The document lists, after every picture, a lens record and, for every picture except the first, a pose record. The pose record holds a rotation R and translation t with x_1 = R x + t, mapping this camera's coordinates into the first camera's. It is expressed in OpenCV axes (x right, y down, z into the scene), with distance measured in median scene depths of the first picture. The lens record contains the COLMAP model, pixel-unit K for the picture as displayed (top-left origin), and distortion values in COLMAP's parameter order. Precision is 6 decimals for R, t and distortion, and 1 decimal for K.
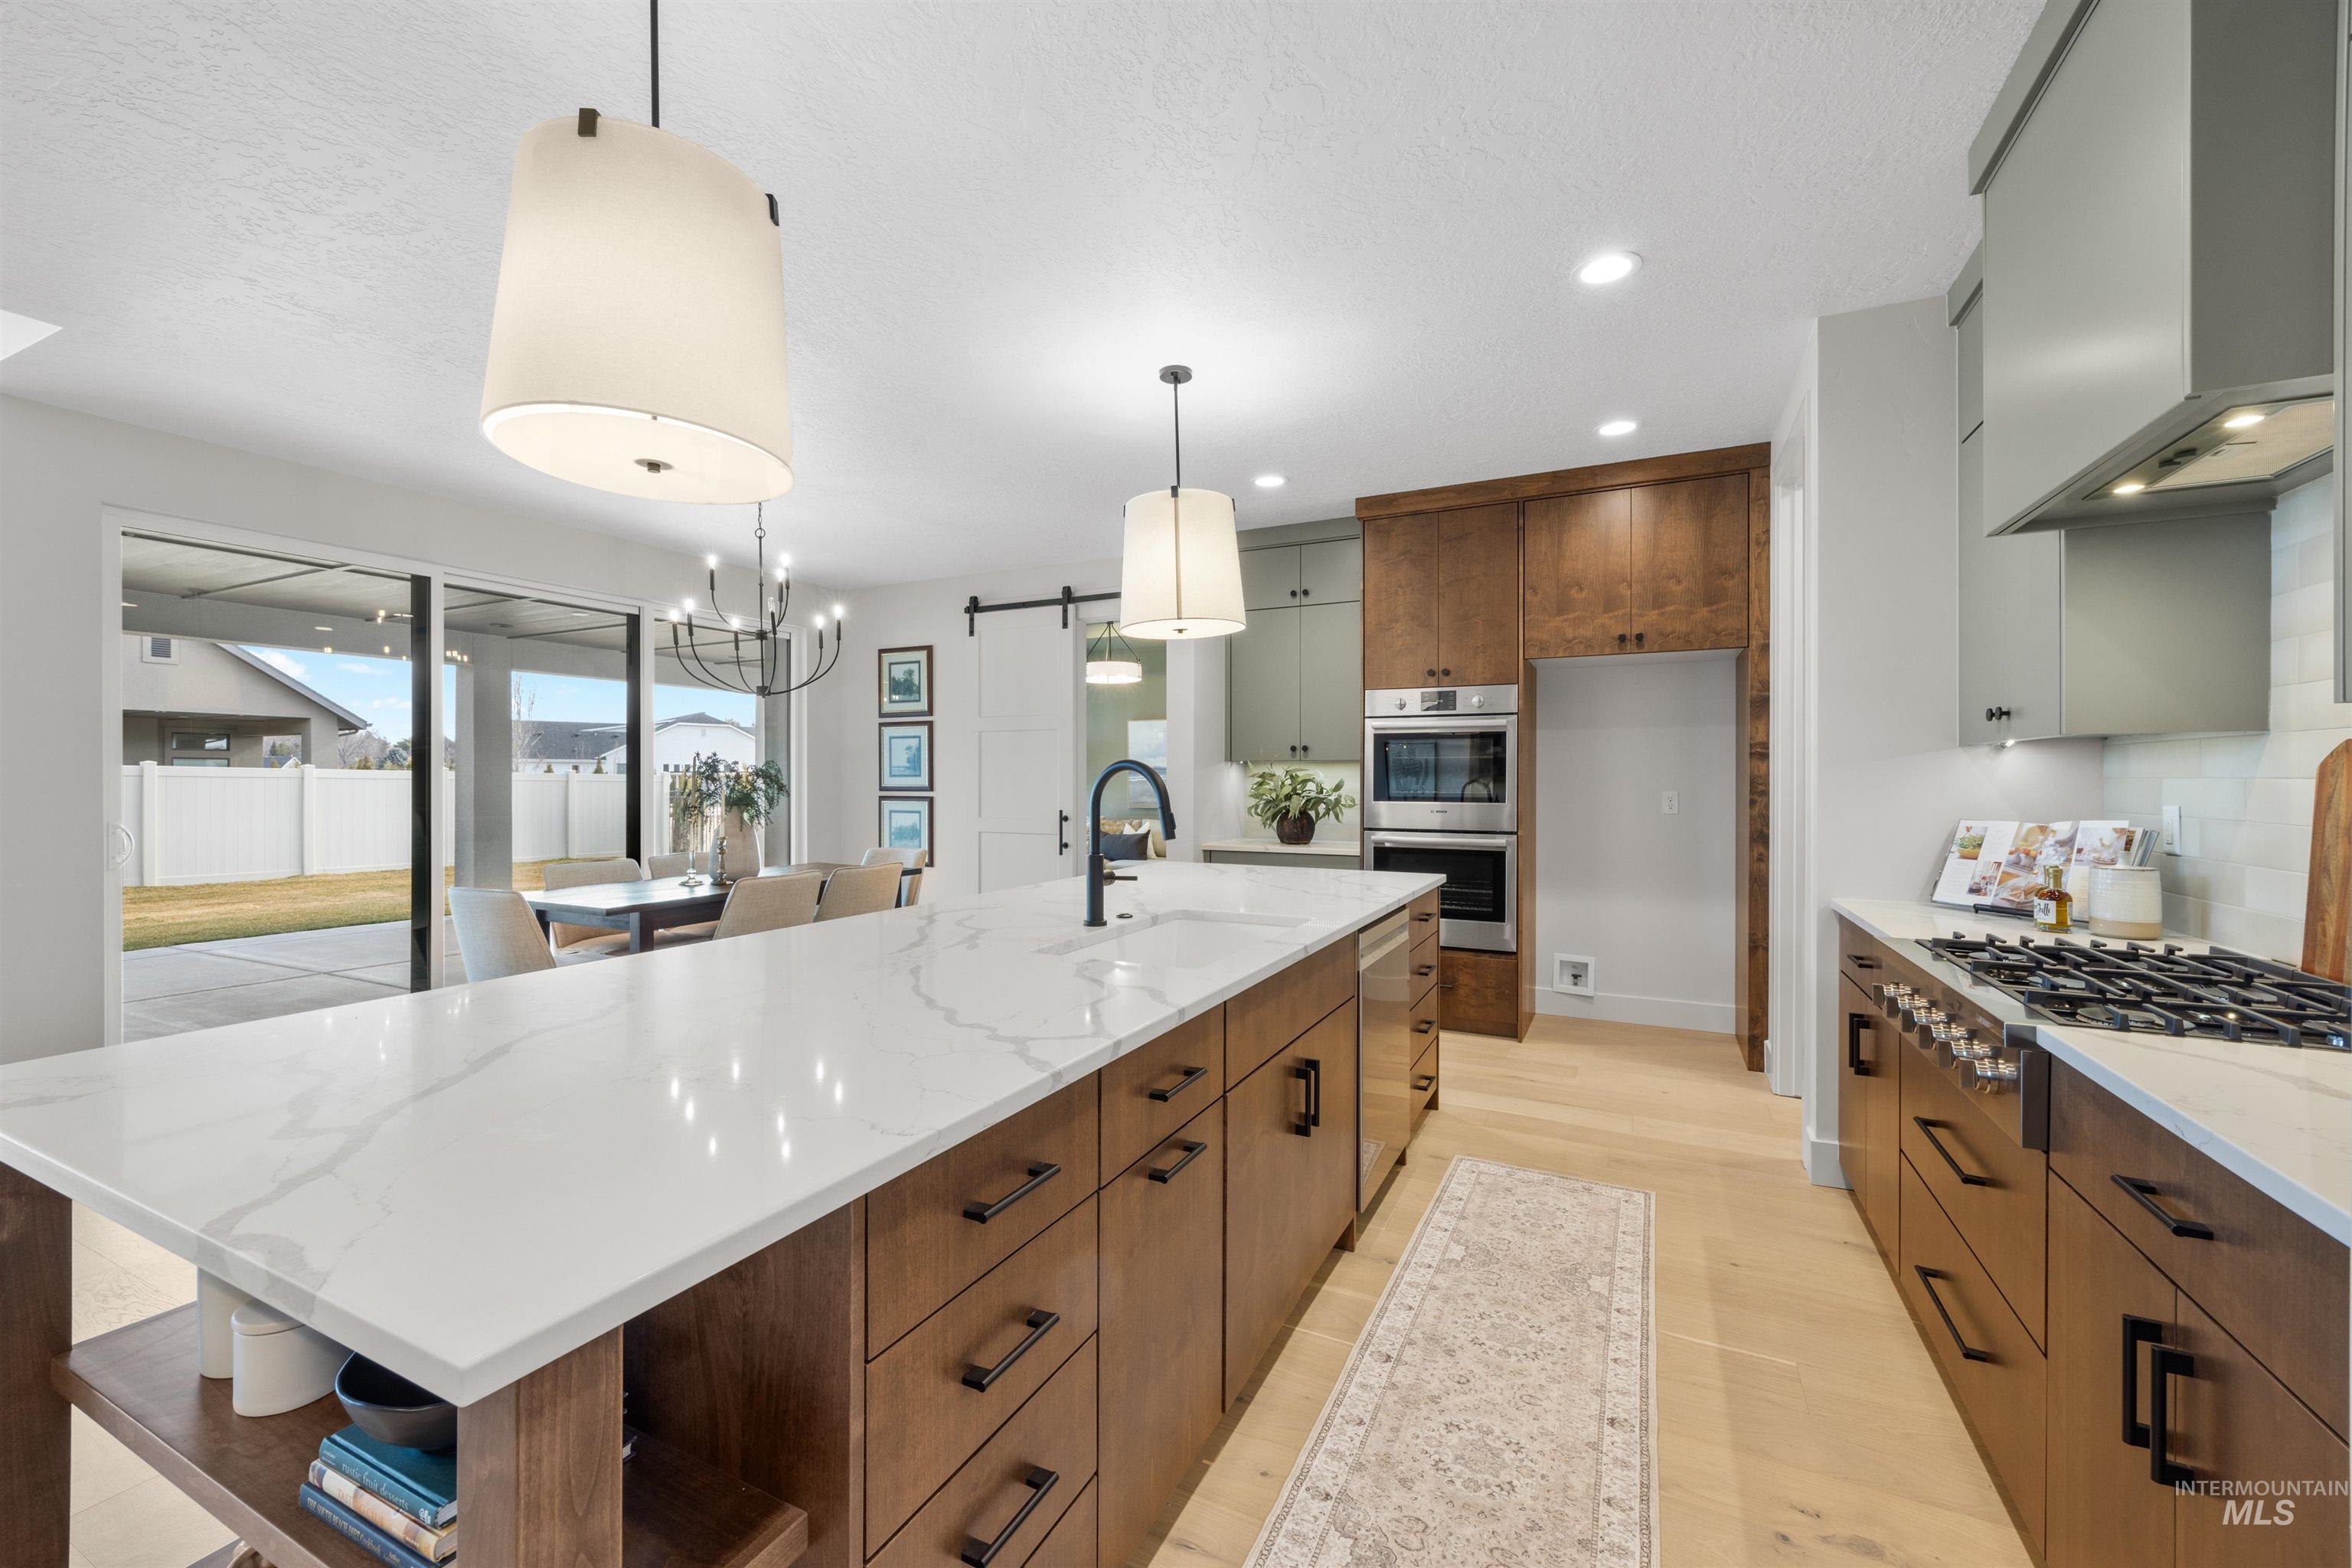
lens RADIAL K [[931.9, 0, 1180.8], [0, 931.9, 774.4], [0, 0, 1]] dist [-0.001623, -0.000094]
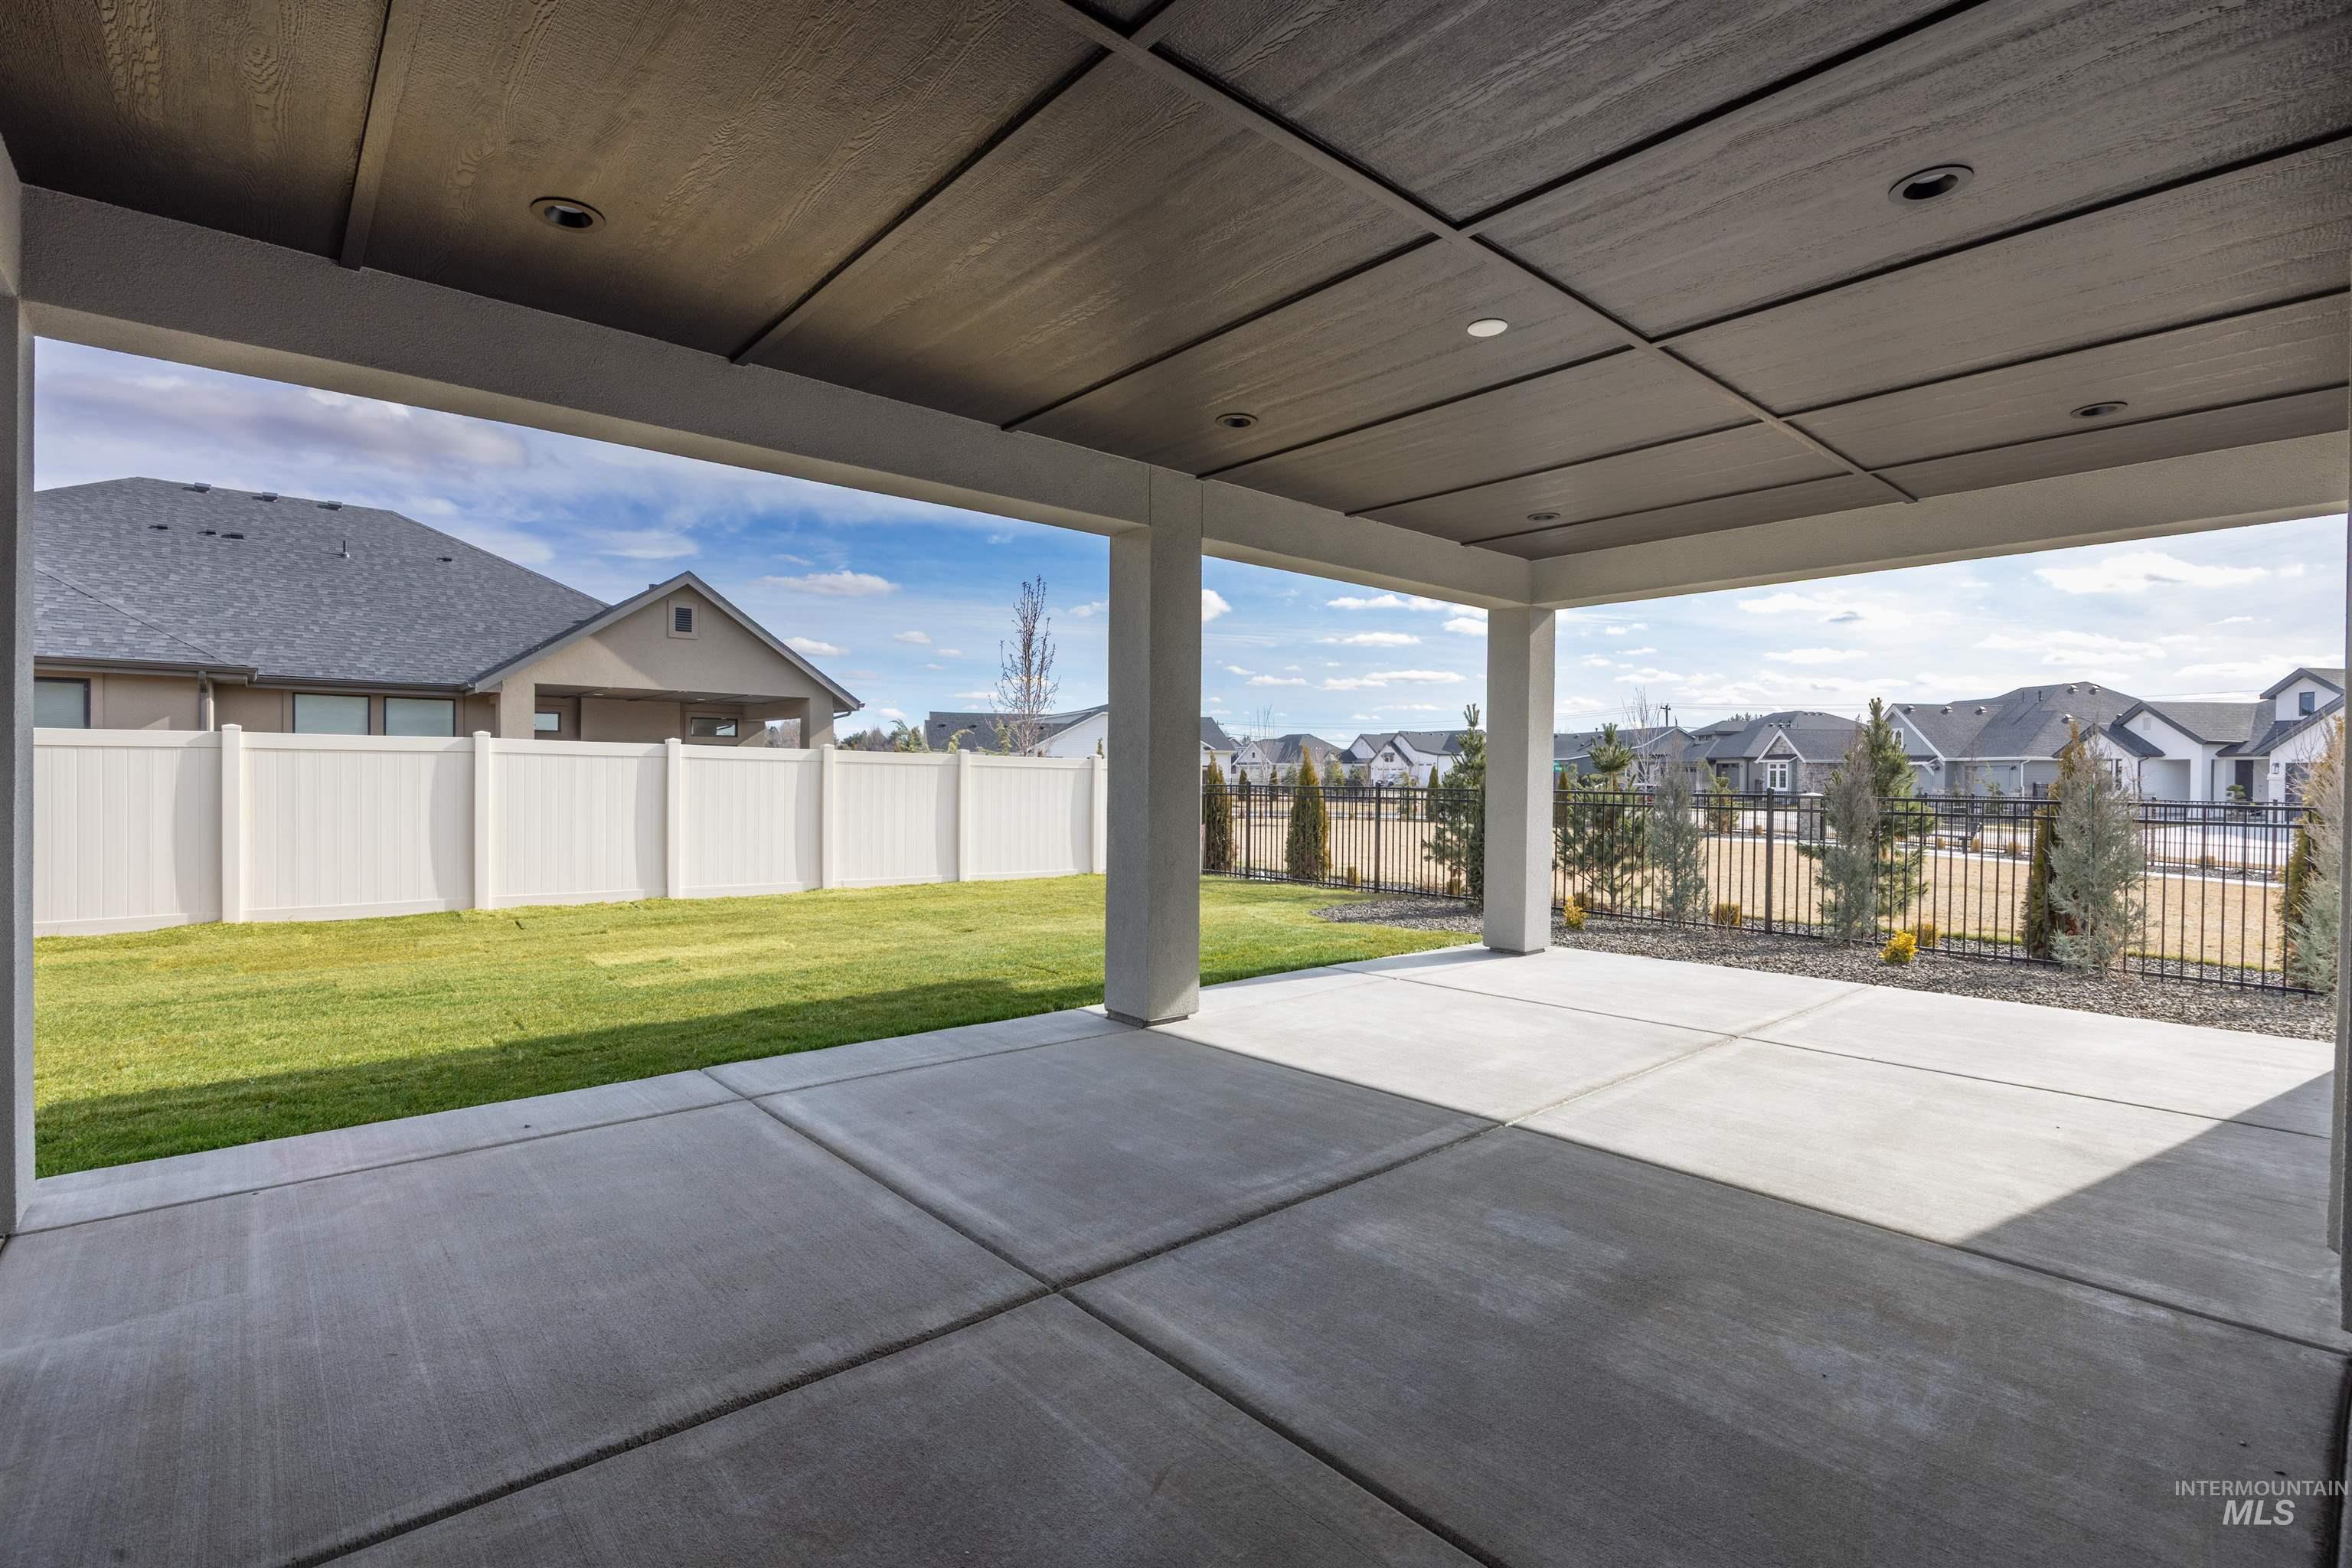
lens RADIAL K [[1083.9, 0, 1182.9], [0, 1083.9, 774.7], [0, 0, 1]] dist [-0.002506, 0.000180]
pose [[0.922149, 0.005602, -0.386794, -0.691684], [-0.004476, 0.999983, 0.003812, 0.021064], [0.386808, -0.001784, 0.922158, 0.622281]]
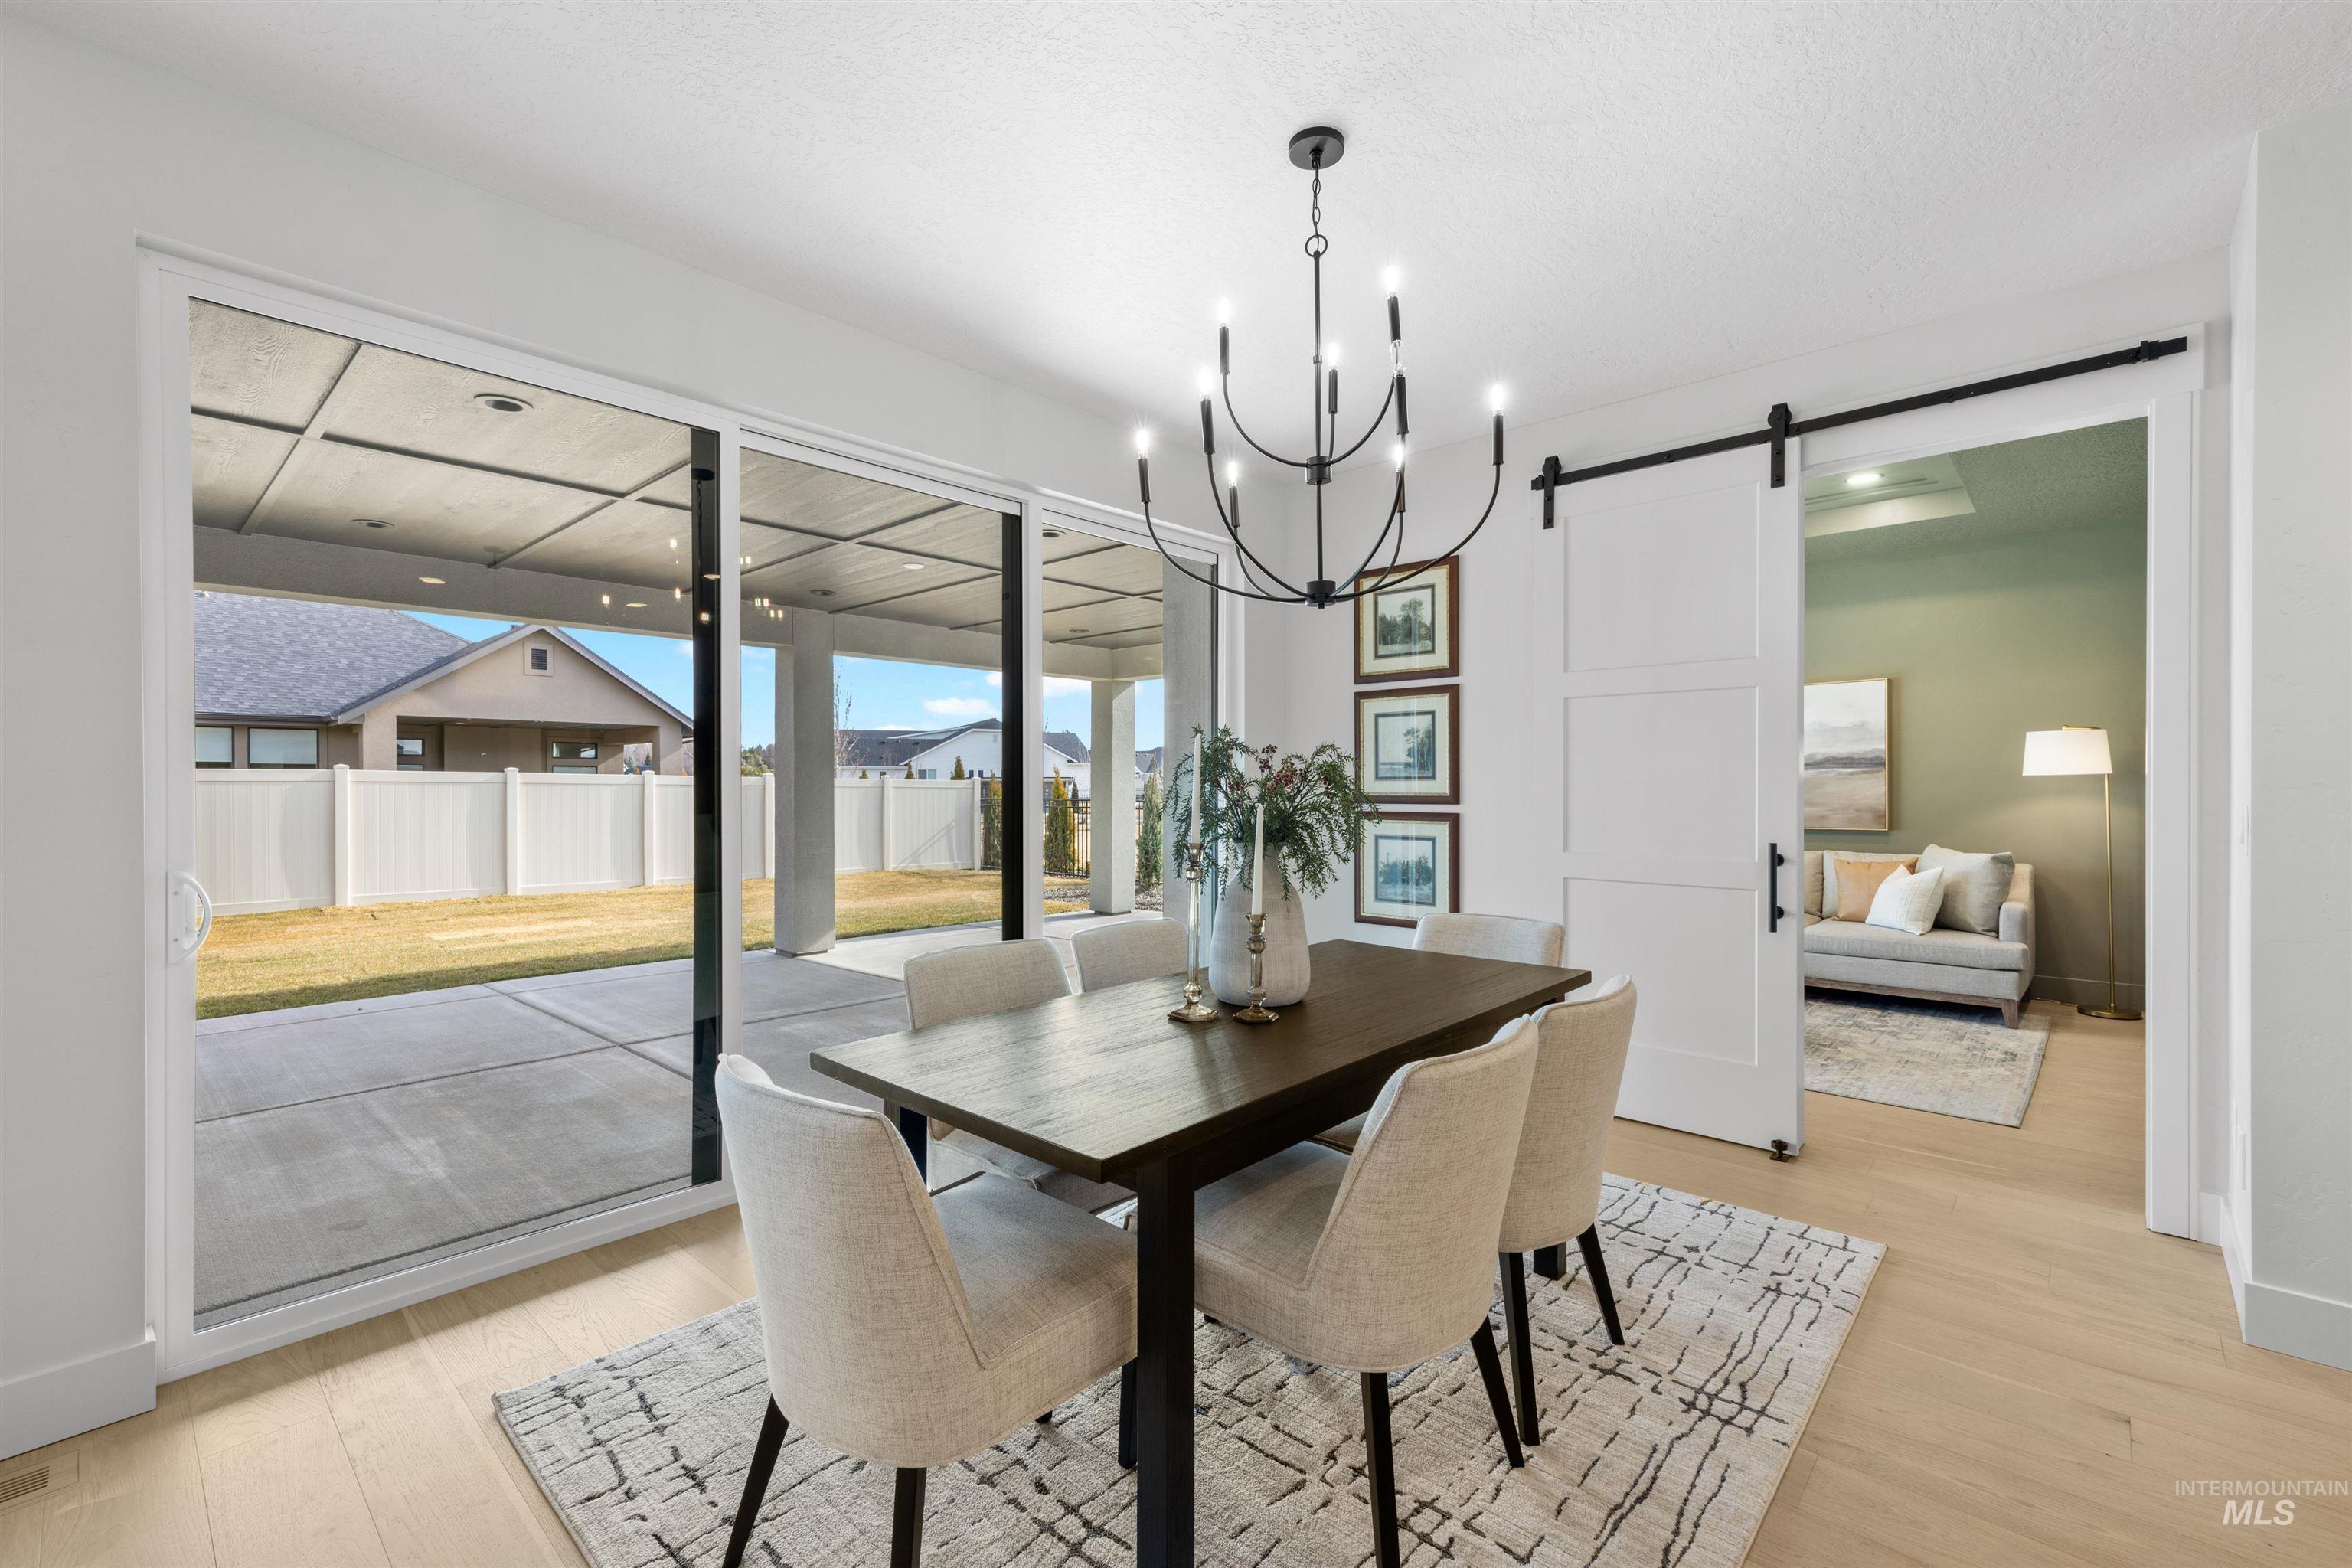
lens RADIAL K [[993.6, 0, 1183.7], [0, 993.6, 785.8], [0, 0, 1]] dist [0.014493, -0.000287]
pose [[0.961047, -0.002155, -0.276375, -0.256713], [0.004045, 0.999972, 0.006267, 0.001758], [0.276354, -0.007141, 0.961029, 0.344404]]
